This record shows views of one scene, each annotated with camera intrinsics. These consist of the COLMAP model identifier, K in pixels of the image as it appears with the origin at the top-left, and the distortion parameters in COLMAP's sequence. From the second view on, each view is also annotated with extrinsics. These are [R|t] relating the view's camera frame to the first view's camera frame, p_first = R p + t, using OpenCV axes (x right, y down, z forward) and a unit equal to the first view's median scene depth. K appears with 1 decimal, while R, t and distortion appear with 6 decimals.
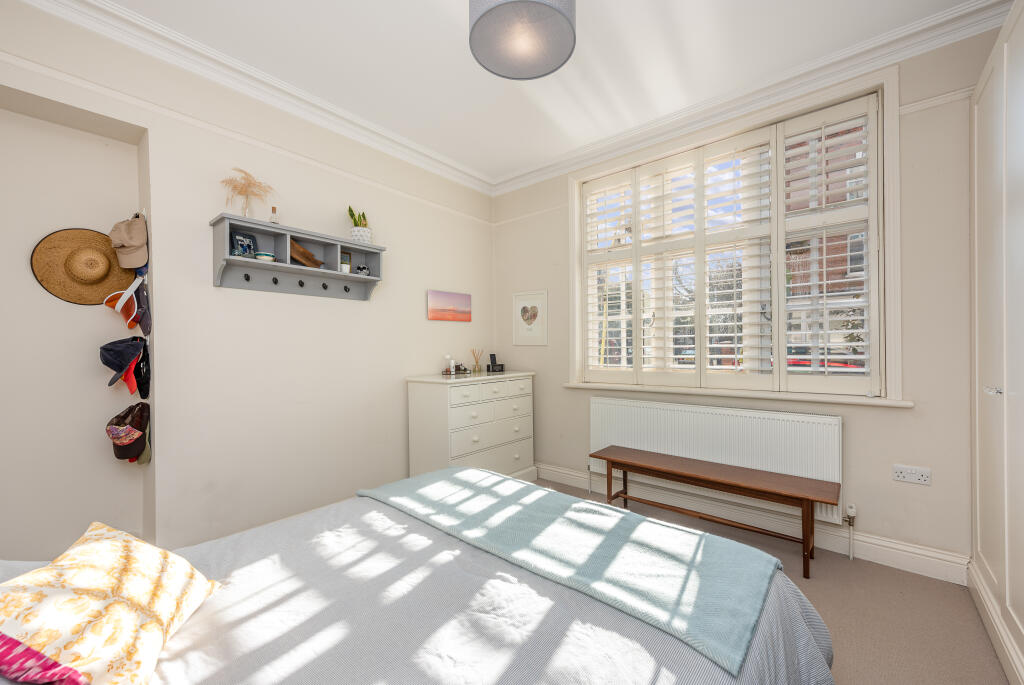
lens RADIAL K [[403.3, 0, 512.0], [0, 403.3, 342.5], [0, 0, 1]] dist [0.000079, -0.000110]
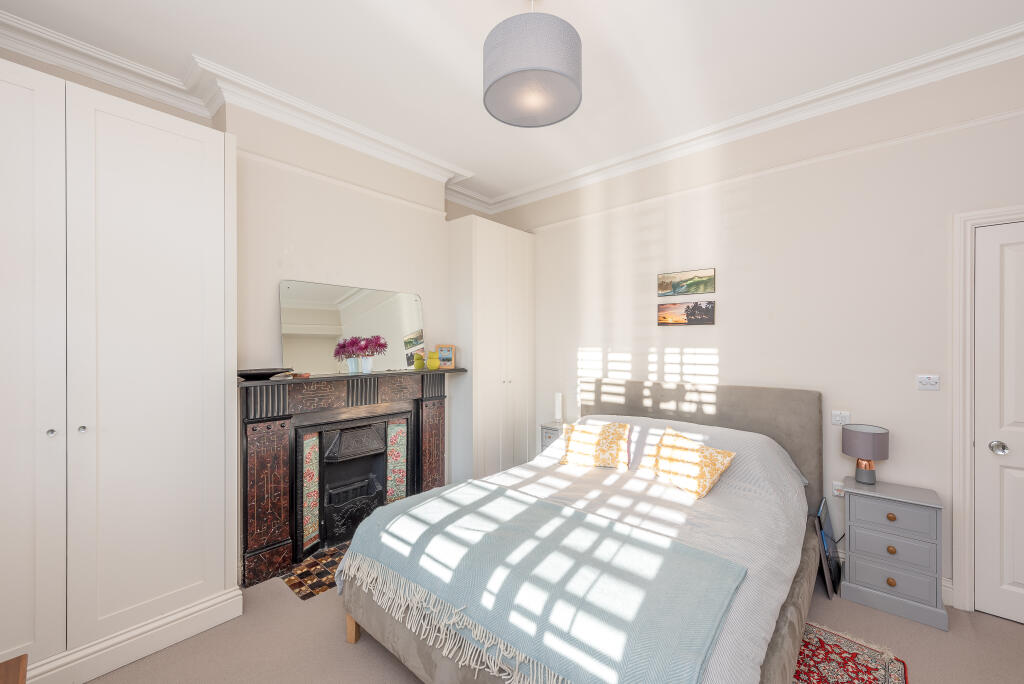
lens RADIAL K [[403.3, 0, 512.0], [0, 403.3, 342.0], [0, 0, 1]] dist [0.000079, -0.000110]
pose [[-0.999831, 0.003501, 0.018075, 0.072011], [0.003372, 0.999968, -0.007196, -0.098054], [-0.018100, -0.007133, -0.999811, 2.289417]]
